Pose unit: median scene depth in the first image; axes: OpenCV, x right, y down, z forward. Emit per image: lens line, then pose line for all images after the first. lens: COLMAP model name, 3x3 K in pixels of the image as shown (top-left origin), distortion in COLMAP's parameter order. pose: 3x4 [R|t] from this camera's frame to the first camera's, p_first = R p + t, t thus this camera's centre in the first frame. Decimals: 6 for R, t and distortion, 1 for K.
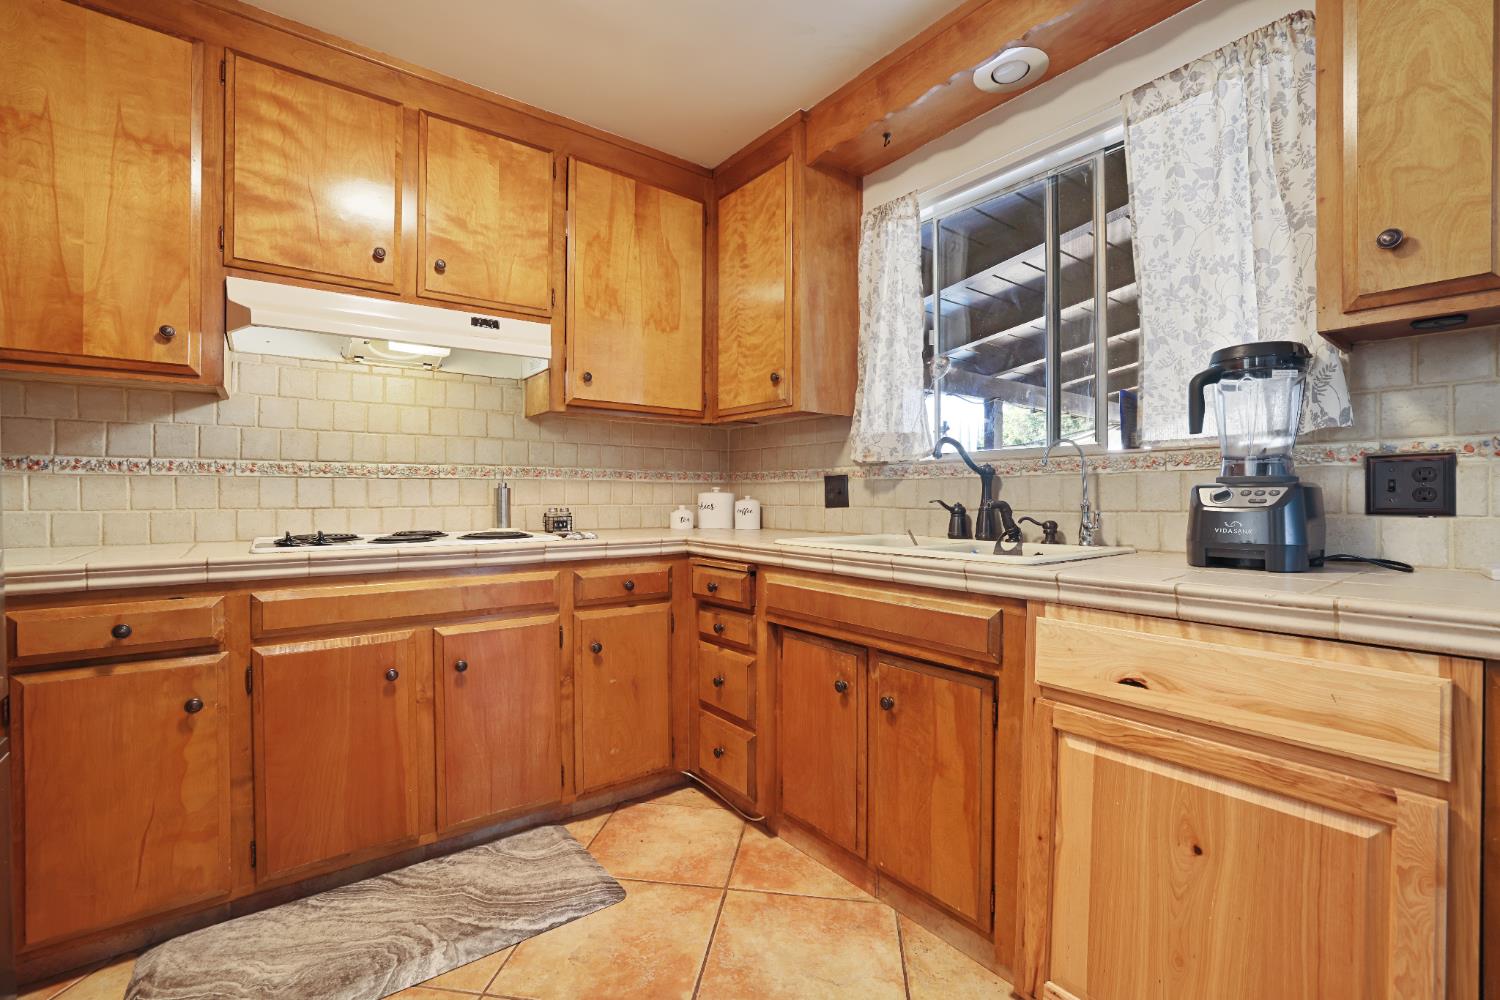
lens RADIAL K [[653.7, 0, 752.0], [0, 653.7, 495.9], [0, 0, 1]] dist [-0.034828, 0.009148]
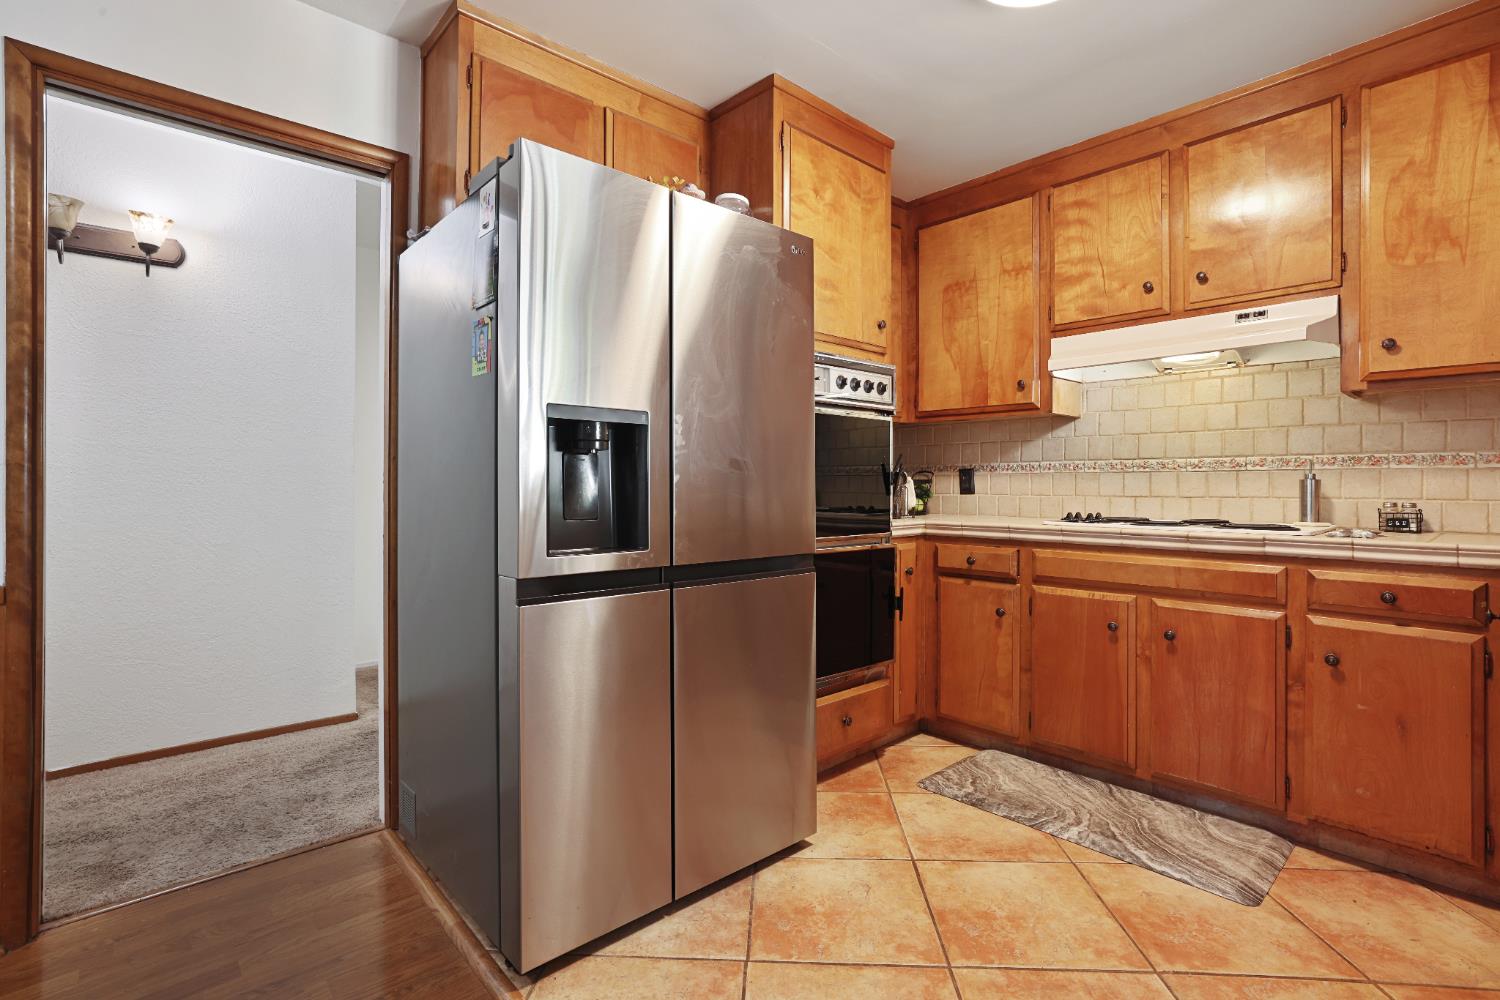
lens RADIAL K [[701.6, 0, 734.1], [0, 701.6, 475.8], [0, 0, 1]] dist [0.006261, 0.001477]
pose [[0.074279, -0.013531, -0.997146, 0.742816], [-0.005407, 0.999888, -0.013971, 0.002125], [0.997223, 0.006430, 0.074197, 0.141078]]
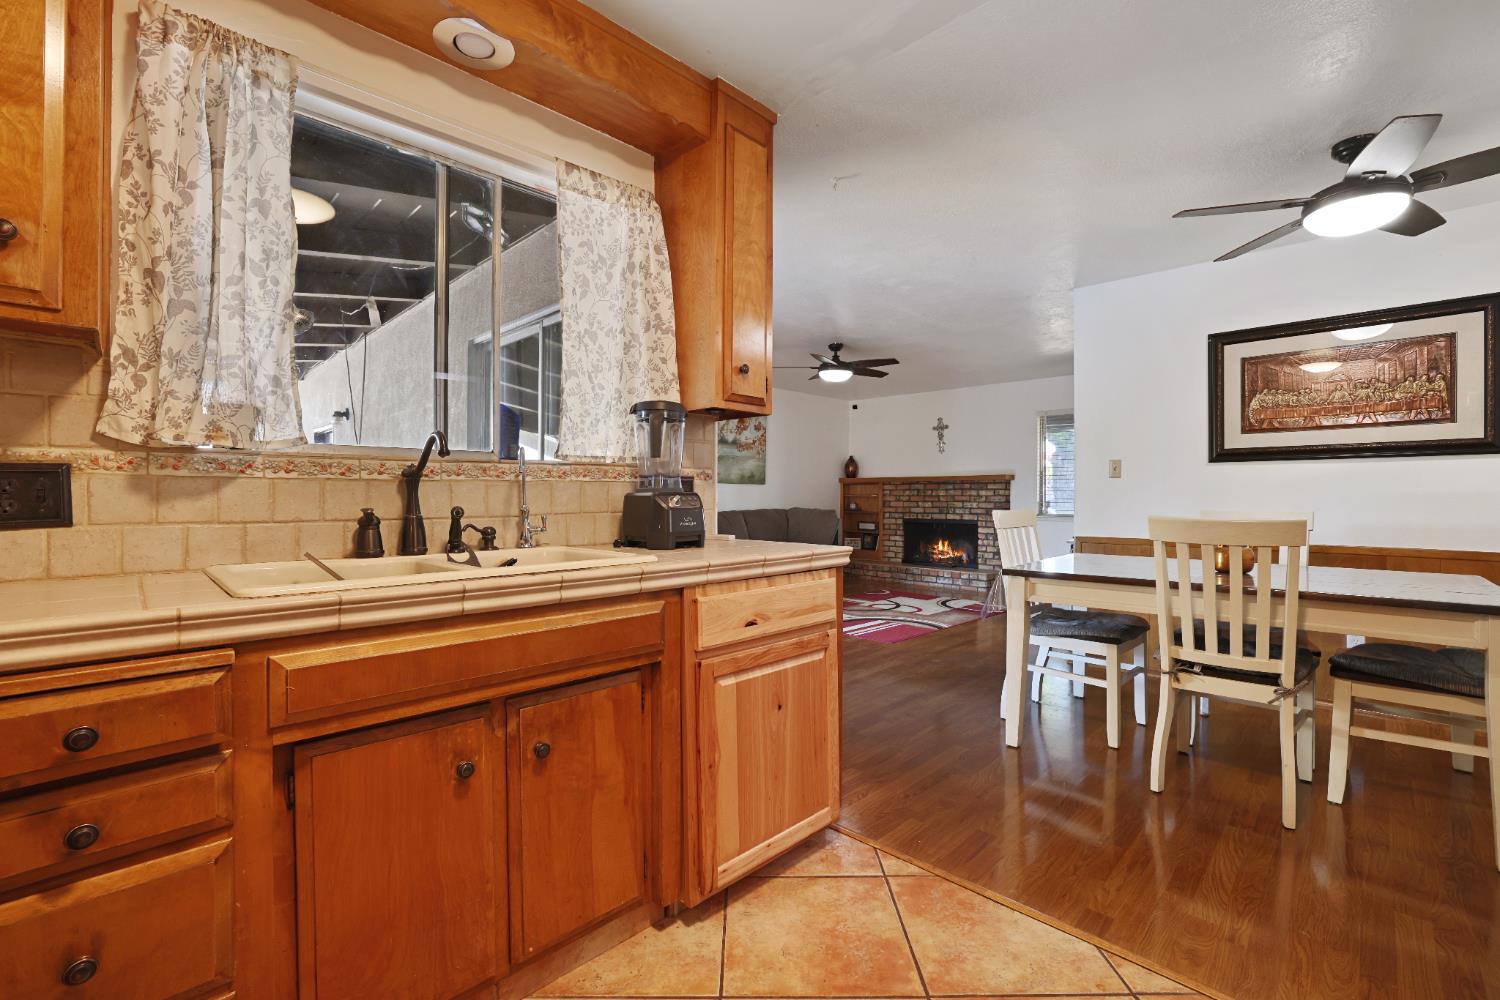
lens RADIAL K [[653.7, 0, 733.3], [0, 653.7, 497.0], [0, 0, 1]] dist [-0.034828, 0.009148]
pose [[-0.131787, -0.004333, 0.991269, -0.549874], [0.000418, 0.999990, 0.004427, -0.011019], [-0.991278, 0.000997, -0.131784, 0.726010]]
